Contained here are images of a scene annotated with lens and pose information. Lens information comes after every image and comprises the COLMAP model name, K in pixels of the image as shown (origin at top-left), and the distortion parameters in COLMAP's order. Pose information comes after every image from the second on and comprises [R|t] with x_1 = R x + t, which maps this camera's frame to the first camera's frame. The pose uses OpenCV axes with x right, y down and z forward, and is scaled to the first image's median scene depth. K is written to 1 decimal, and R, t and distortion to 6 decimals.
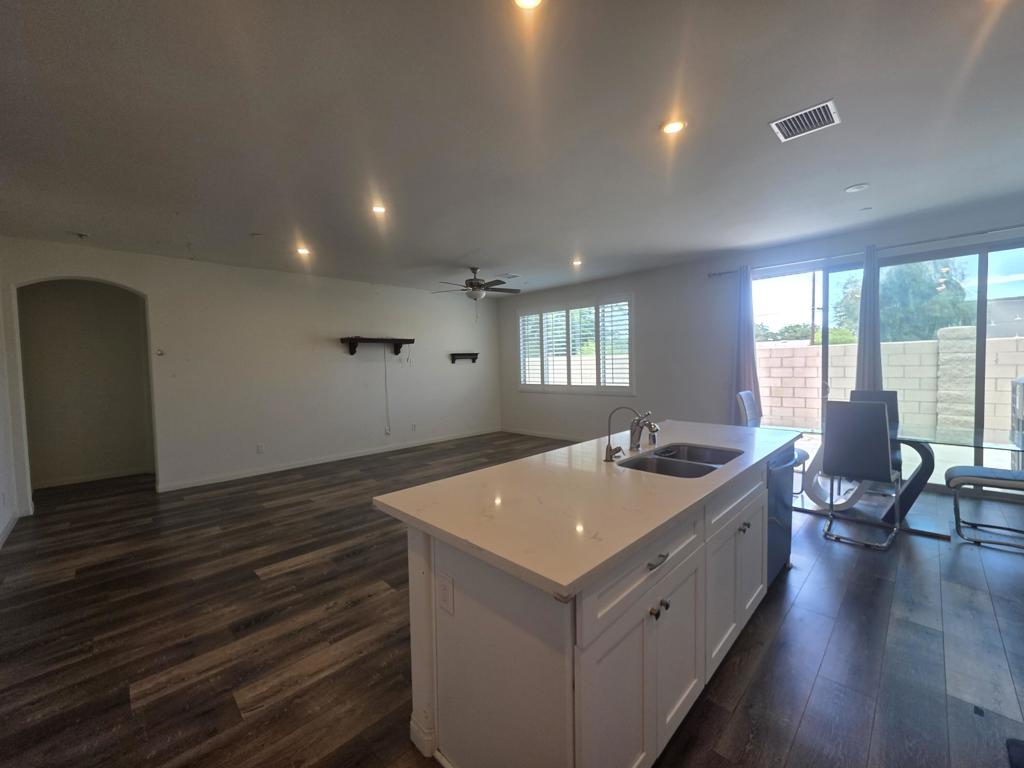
lens RADIAL K [[409.7, 0, 513.7], [0, 409.7, 383.1], [0, 0, 1]] dist [0.000355, 0.000238]
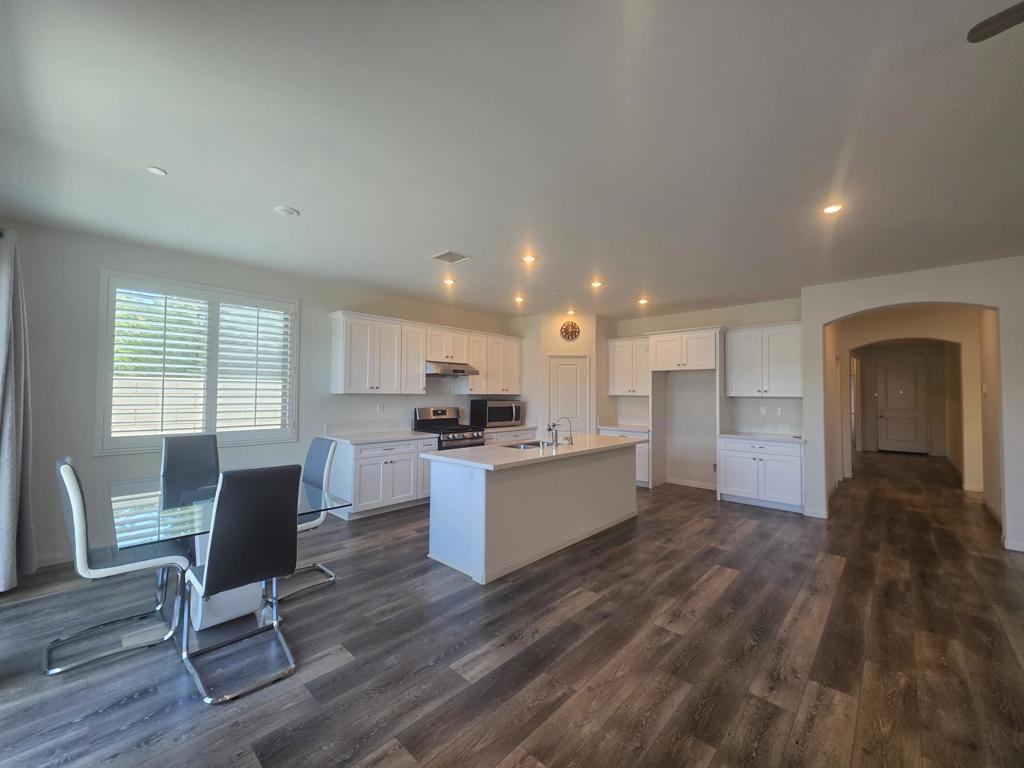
lens RADIAL K [[411.3, 0, 512.4], [0, 411.3, 382.3], [0, 0, 1]] dist [0.001848, 0.000015]
pose [[-0.999346, 0.011939, -0.034137, 0.345713], [0.011249, 0.999730, 0.020315, -0.094722], [0.034370, 0.019918, -0.999211, 1.800504]]
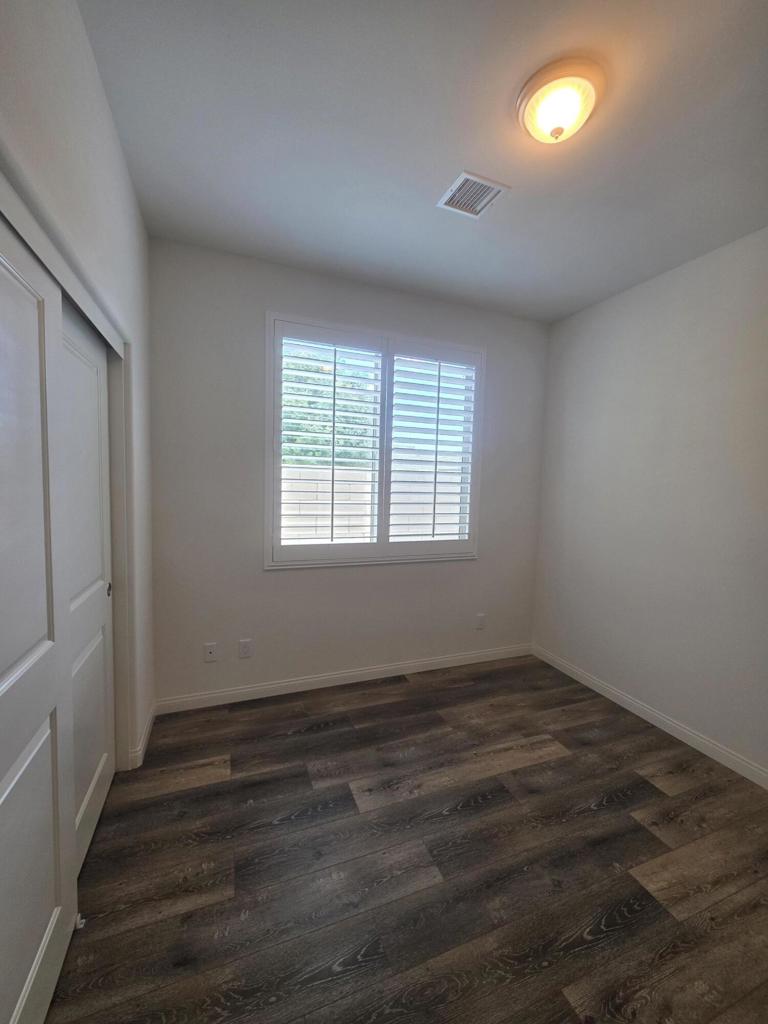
lens RADIAL K [[409.7, 0, 380.2], [0, 409.7, 511.0], [0, 0, 1]] dist [0.000355, 0.000238]
pose [[-0.922316, -0.016152, 0.386099, 0.849395], [0.020407, 0.995696, 0.090402, -0.077746], [-0.385898, 0.091259, -0.918017, 1.366798]]
